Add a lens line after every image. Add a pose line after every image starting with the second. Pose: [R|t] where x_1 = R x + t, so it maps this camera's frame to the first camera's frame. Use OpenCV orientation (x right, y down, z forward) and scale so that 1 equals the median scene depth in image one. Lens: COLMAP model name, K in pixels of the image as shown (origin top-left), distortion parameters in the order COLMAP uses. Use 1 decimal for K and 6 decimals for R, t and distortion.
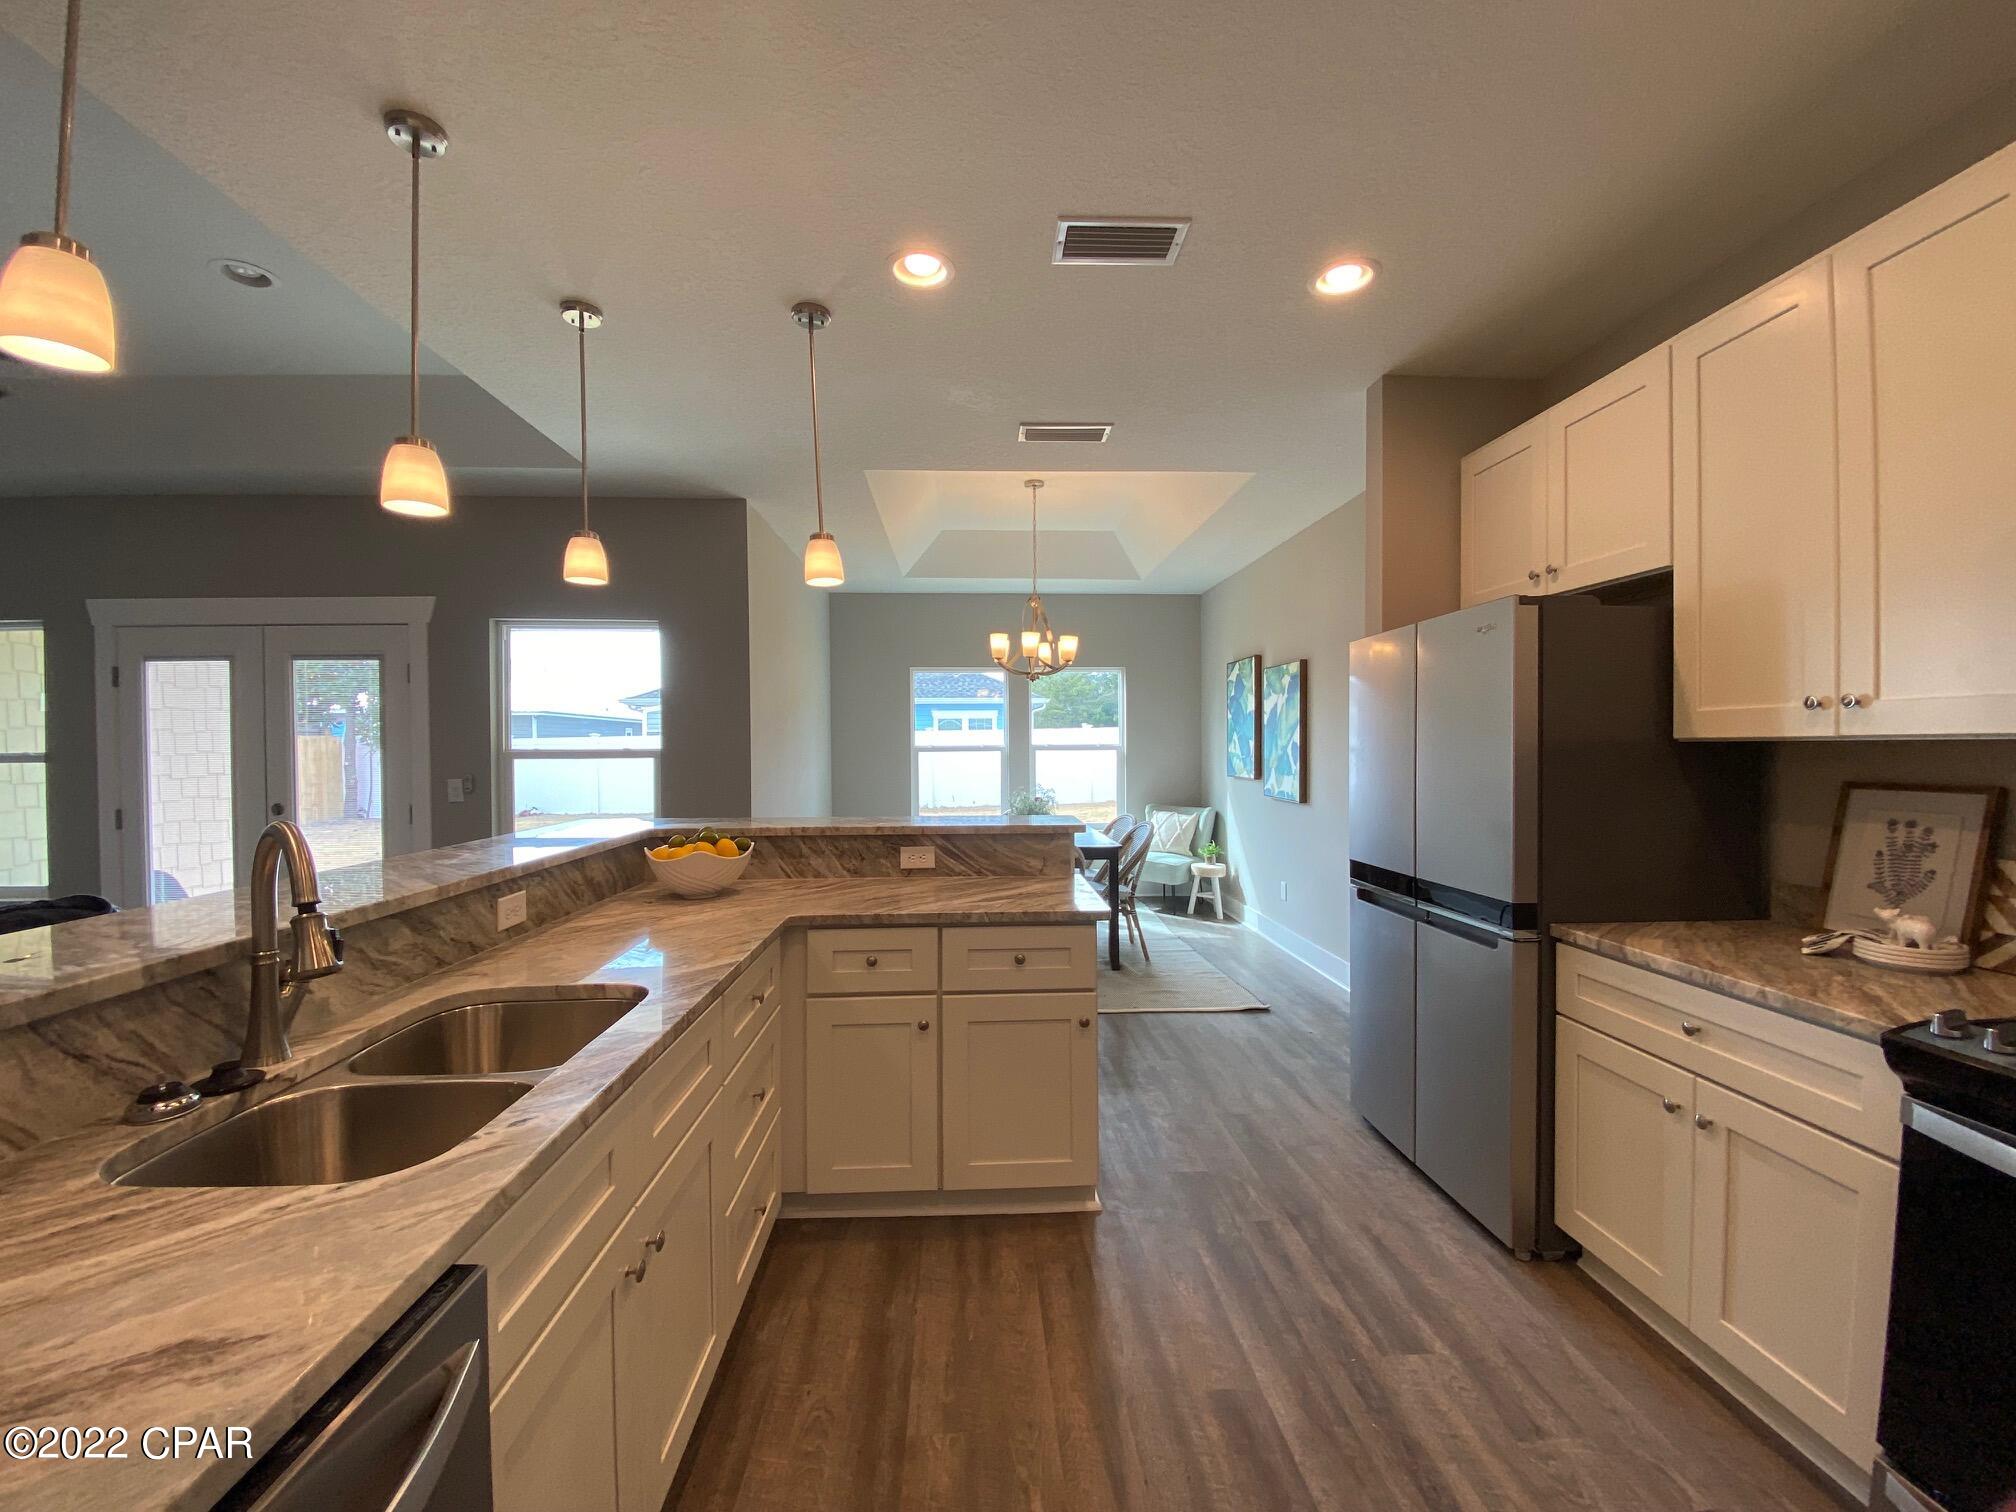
lens RADIAL K [[811.8, 0, 1009.7], [0, 811.8, 754.7], [0, 0, 1]] dist [0.026065, -0.023108]
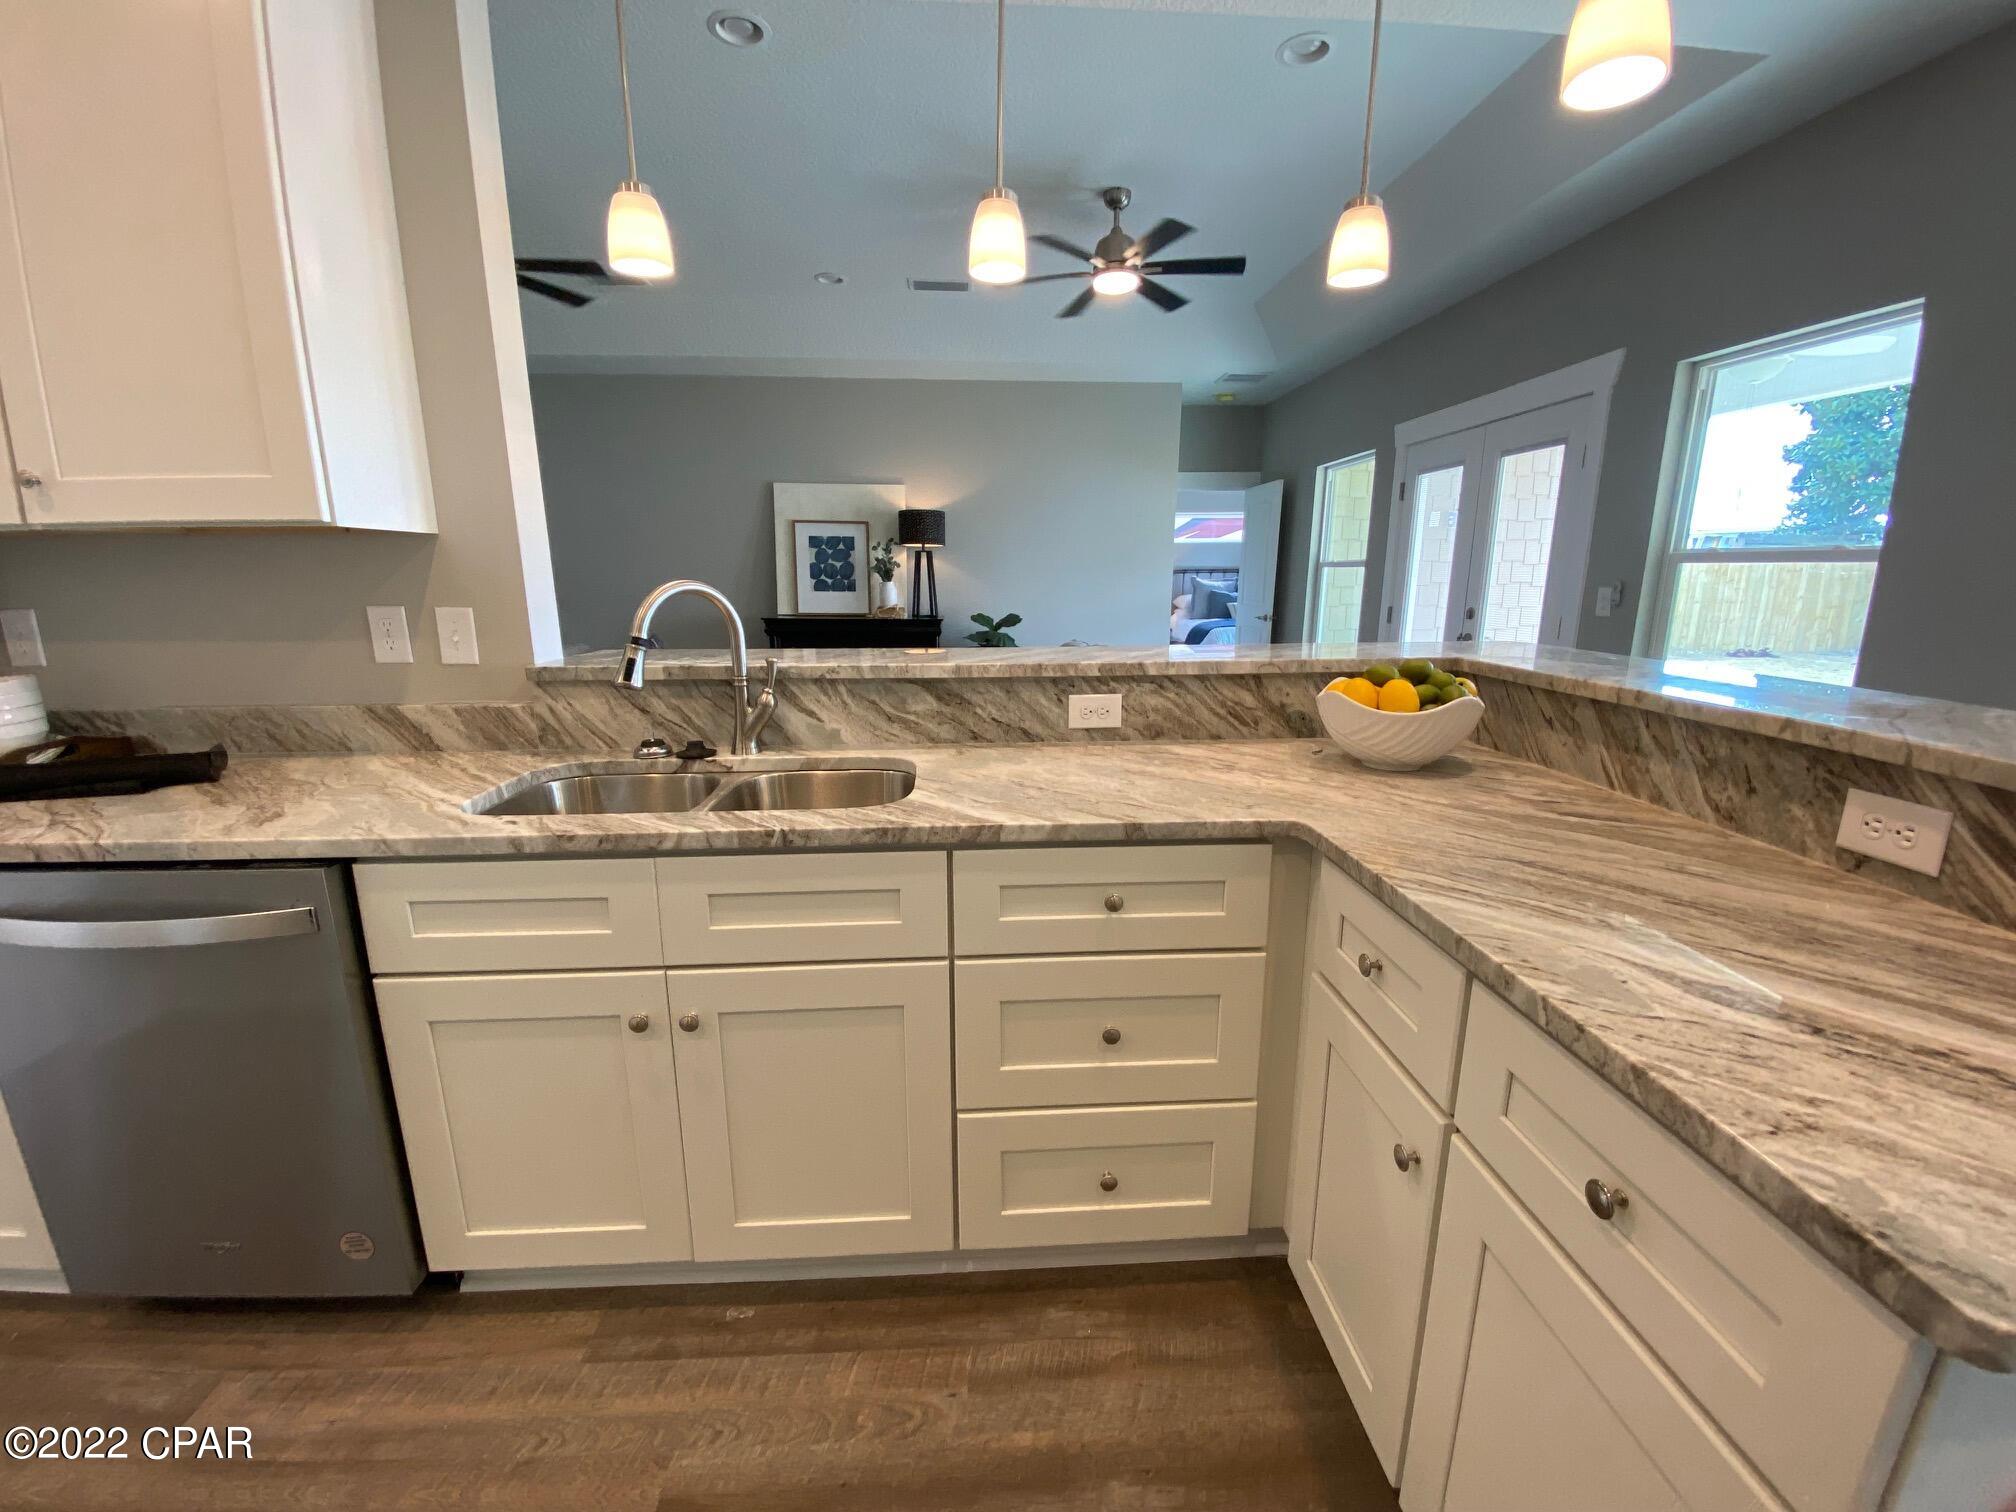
lens RADIAL K [[811.8, 0, 1009.7], [0, 811.8, 754.7], [0, 0, 1]] dist [0.026065, -0.023108]
pose [[0.002949, 0.224550, -0.974458, 0.320944], [-0.008705, 0.974431, 0.224517, 0.032563], [0.999958, 0.007821, 0.004828, 0.938932]]
